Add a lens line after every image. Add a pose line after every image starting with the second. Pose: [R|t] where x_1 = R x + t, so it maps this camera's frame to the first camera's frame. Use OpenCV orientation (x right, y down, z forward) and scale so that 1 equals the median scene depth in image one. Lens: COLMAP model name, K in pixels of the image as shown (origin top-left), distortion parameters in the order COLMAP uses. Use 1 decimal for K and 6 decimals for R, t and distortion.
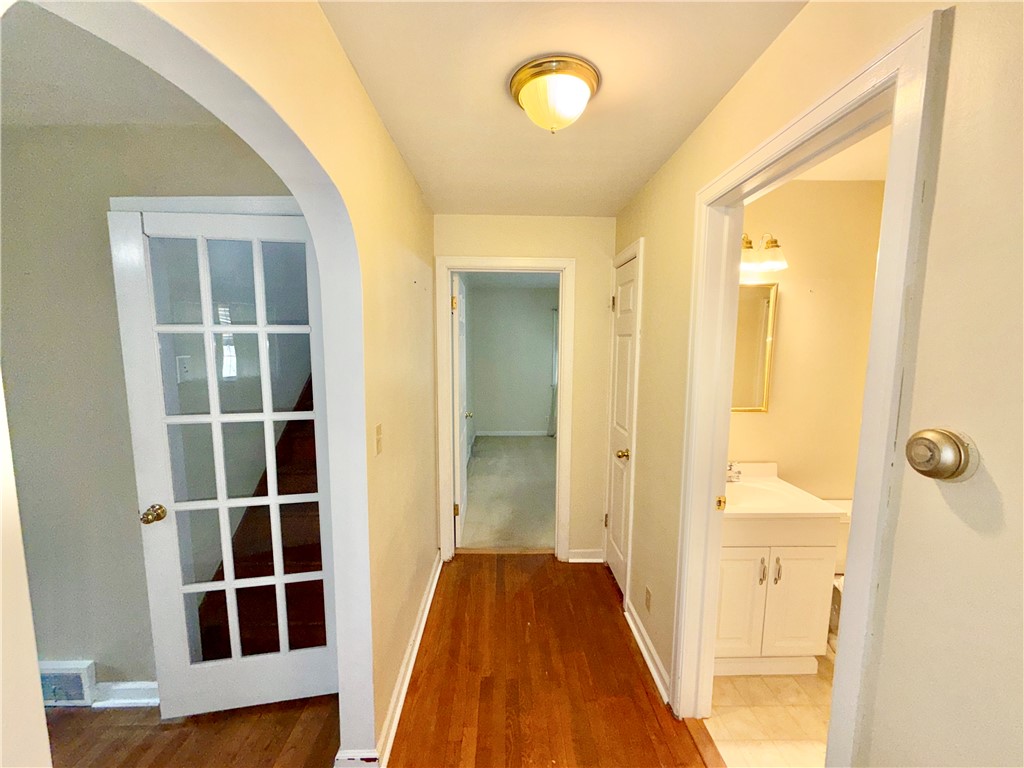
lens RADIAL K [[406.0, 0, 513.4], [0, 406.0, 387.6], [0, 0, 1]] dist [-0.000037, 0.001121]
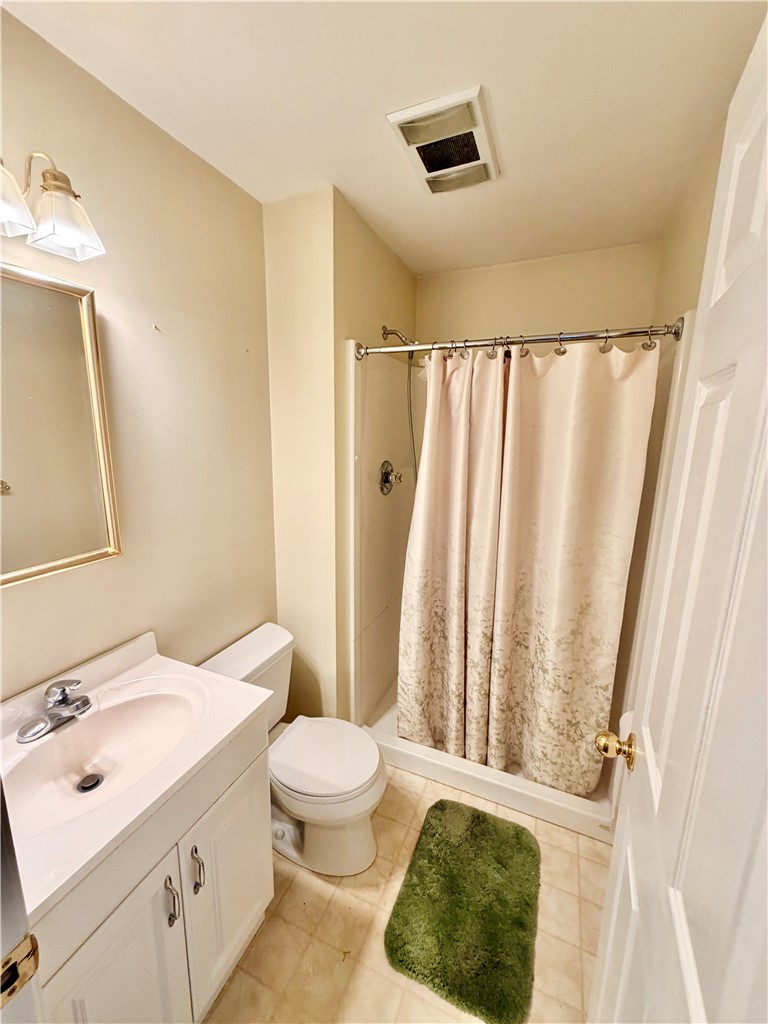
lens RADIAL K [[406.0, 0, 383.5], [0, 406.0, 507.3], [0, 0, 1]] dist [-0.000037, 0.001121]
pose [[0.419187, -0.178648, 0.890150, 0.332469], [0.084540, 0.983870, 0.157646, -0.054997], [-0.903955, 0.009170, 0.427529, 0.500387]]
